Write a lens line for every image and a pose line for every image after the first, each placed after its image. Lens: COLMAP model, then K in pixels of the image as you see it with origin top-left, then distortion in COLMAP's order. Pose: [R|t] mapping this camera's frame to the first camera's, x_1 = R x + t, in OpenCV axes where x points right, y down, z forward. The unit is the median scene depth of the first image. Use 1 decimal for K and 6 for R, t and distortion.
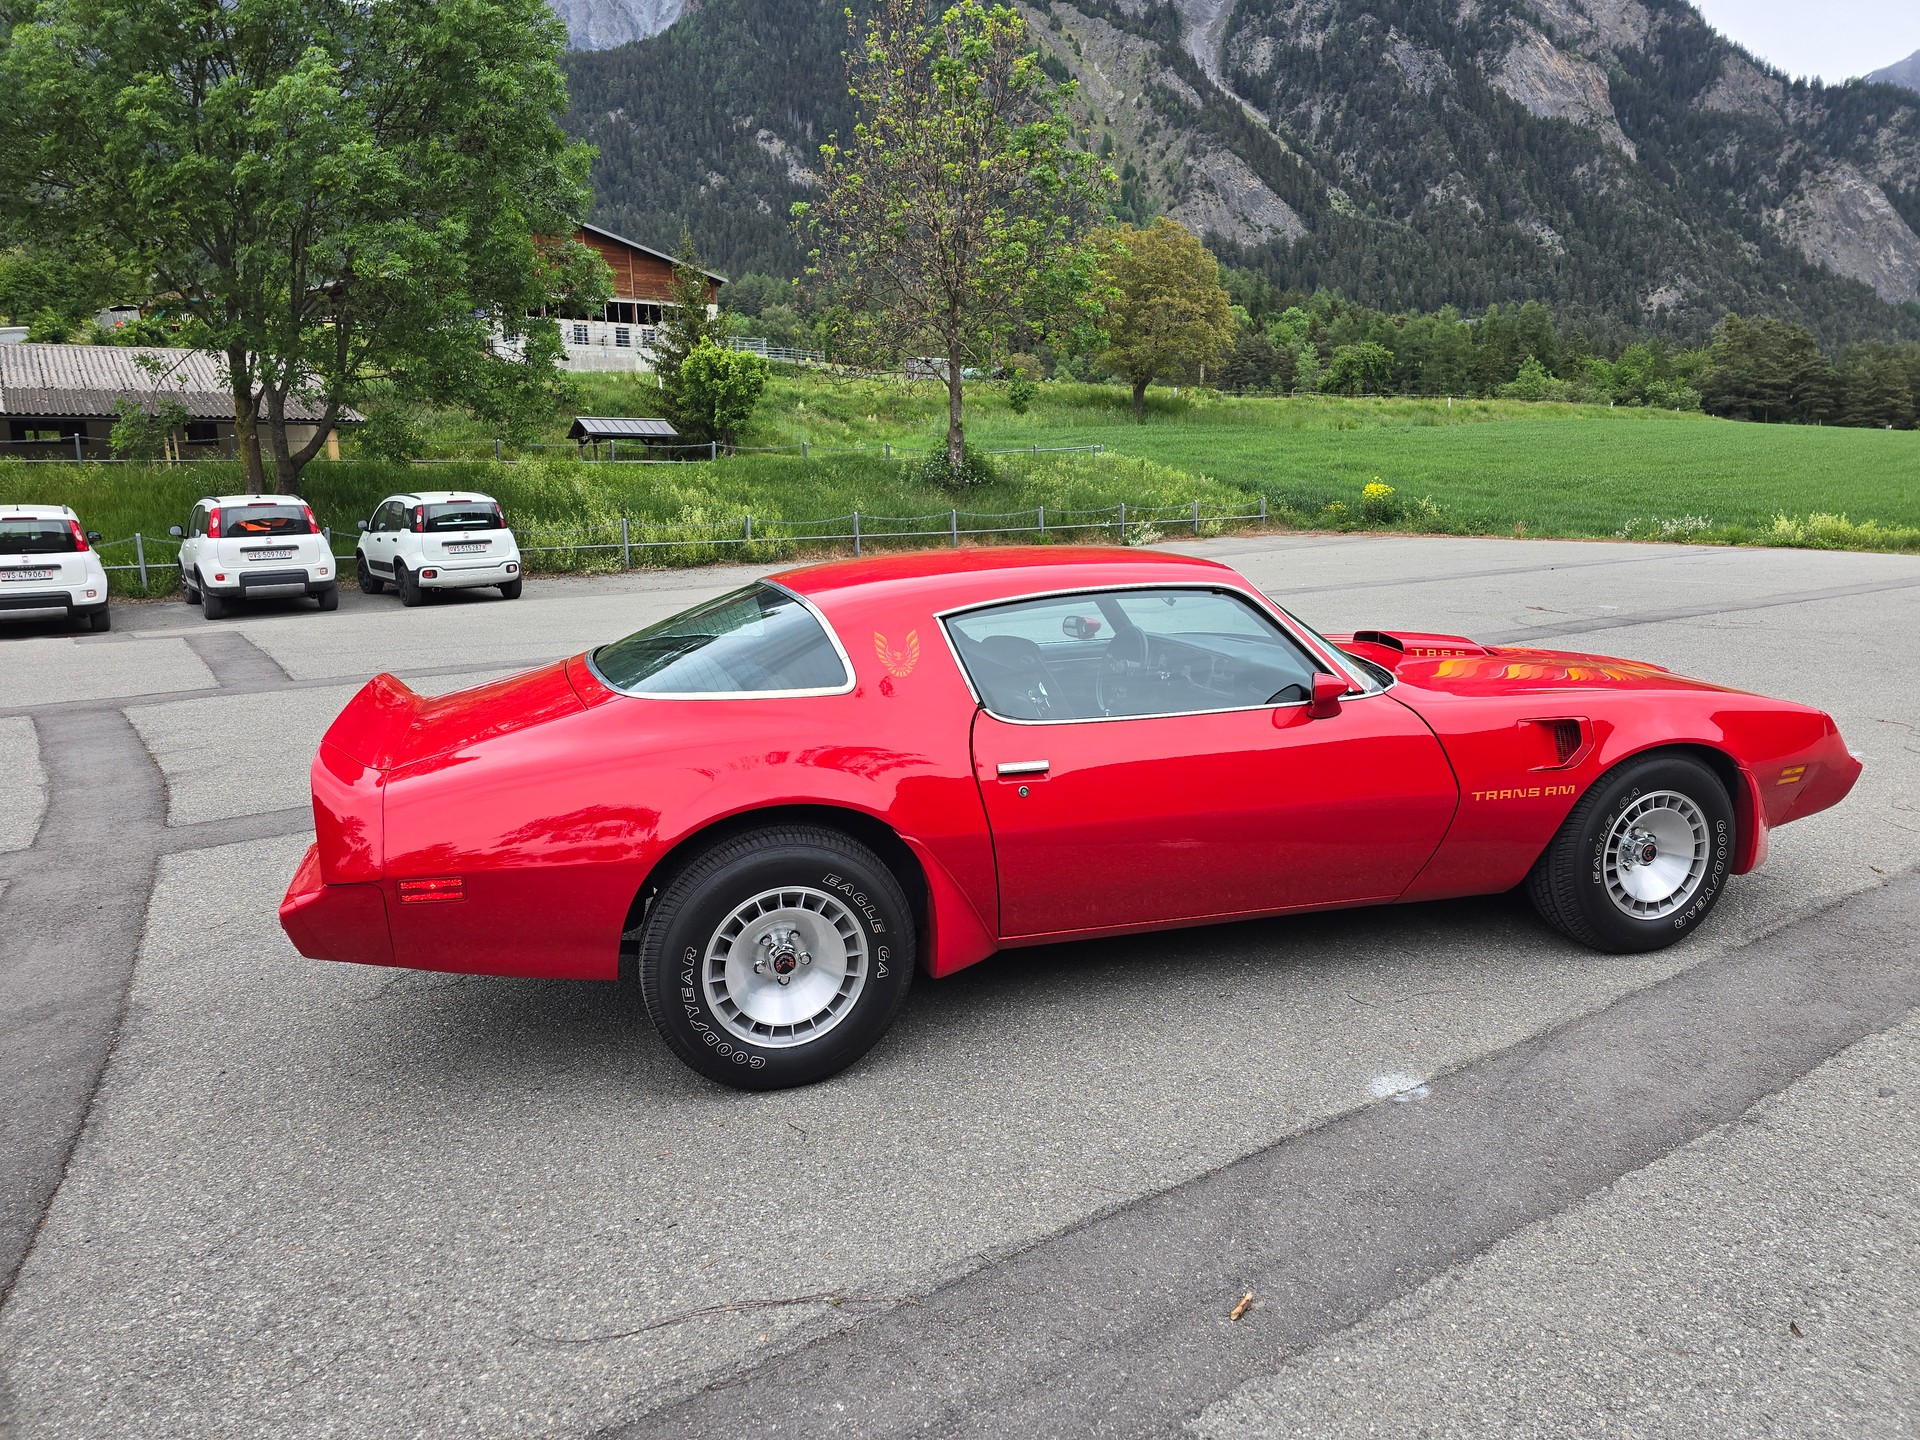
lens RADIAL K [[1278.8, 0, 979.6], [0, 1278.8, 703.0], [0, 0, 1]] dist [0.065685, -0.059732]
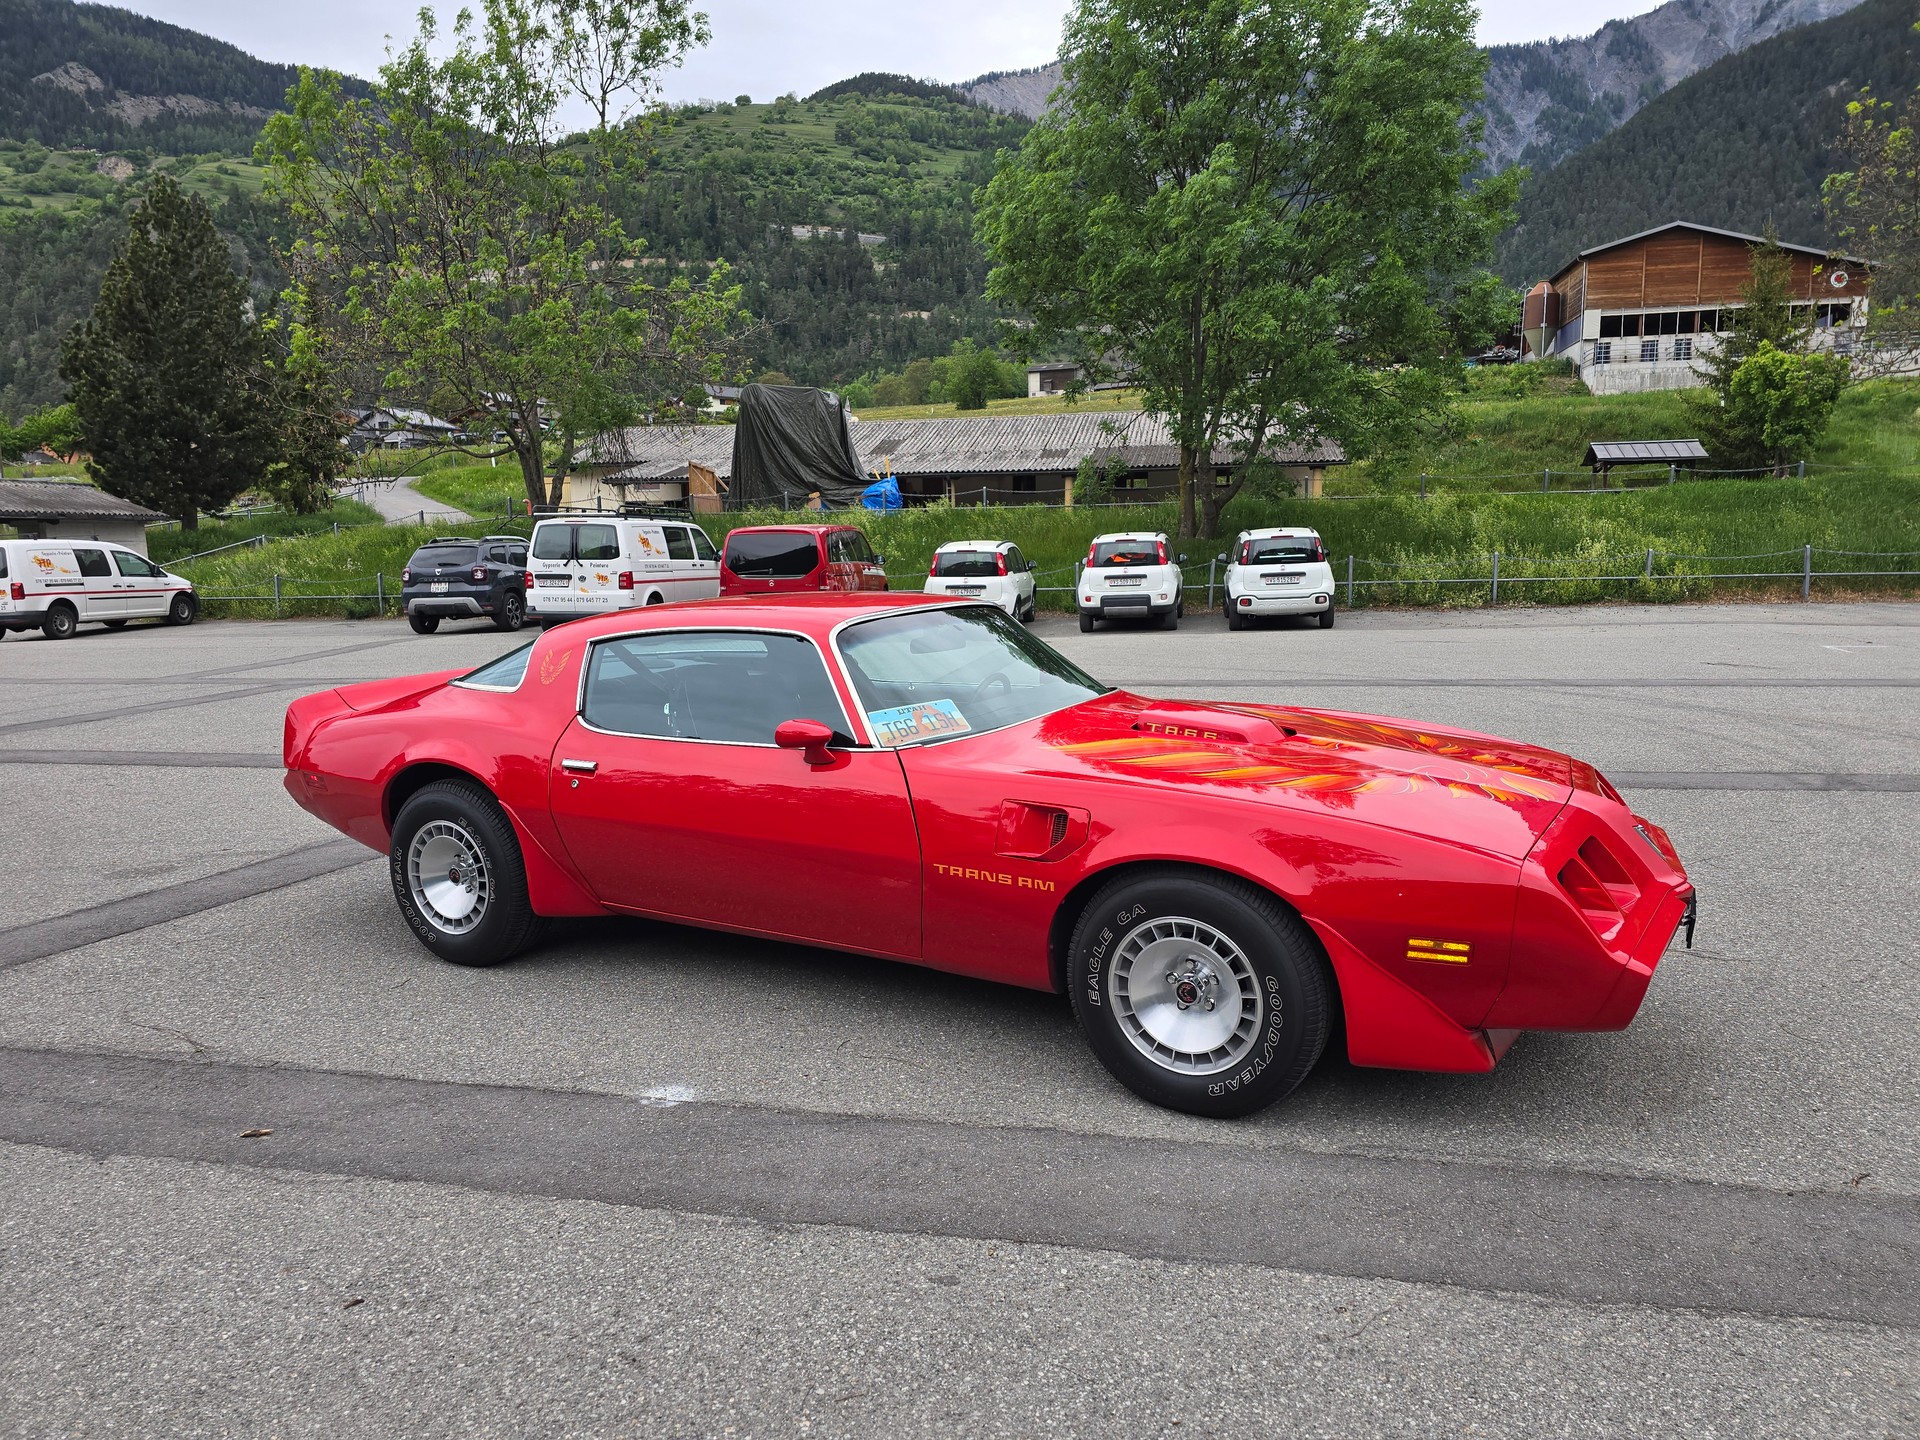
lens RADIAL K [[1278.8, 0, 970.2], [0, 1278.8, 721.5], [0, 0, 1]] dist [0.065685, -0.059732]
pose [[0.680291, 0.108454, -0.724874, 0.130394], [-0.114397, 0.992583, 0.041147, -0.009507], [0.723960, 0.054932, 0.687652, 0.043457]]
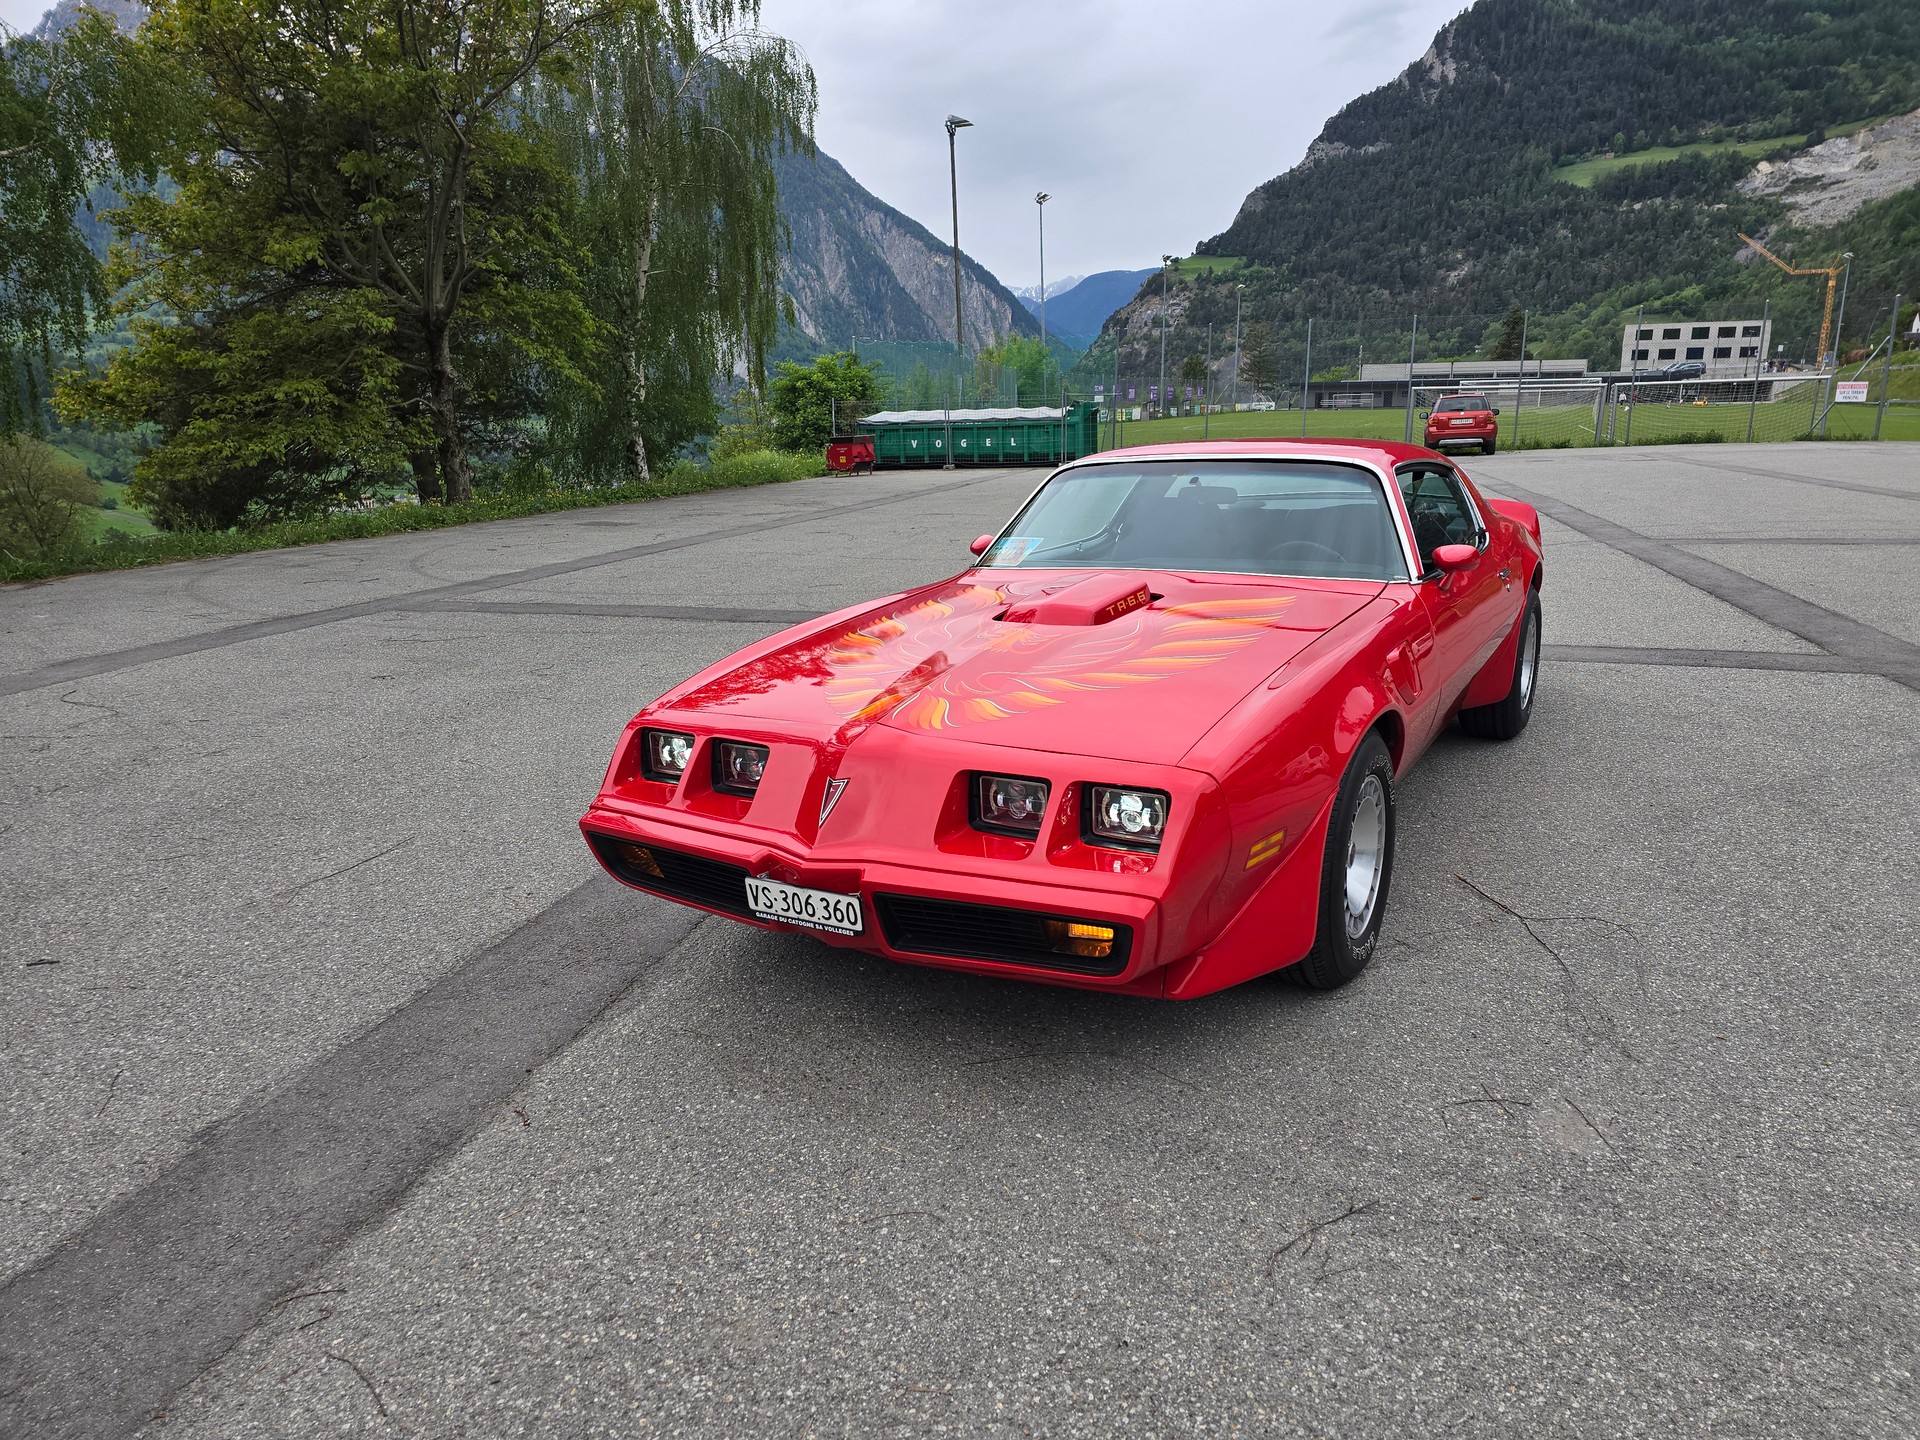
lens RADIAL K [[1278.8, 0, 981.7], [0, 1278.8, 732.9], [0, 0, 1]] dist [0.065685, -0.059732]
pose [[-0.744415, 0.195860, -0.638345, 0.137042], [-0.077807, 0.924055, 0.374258, -0.039233], [0.663168, 0.328271, -0.672641, 0.229842]]
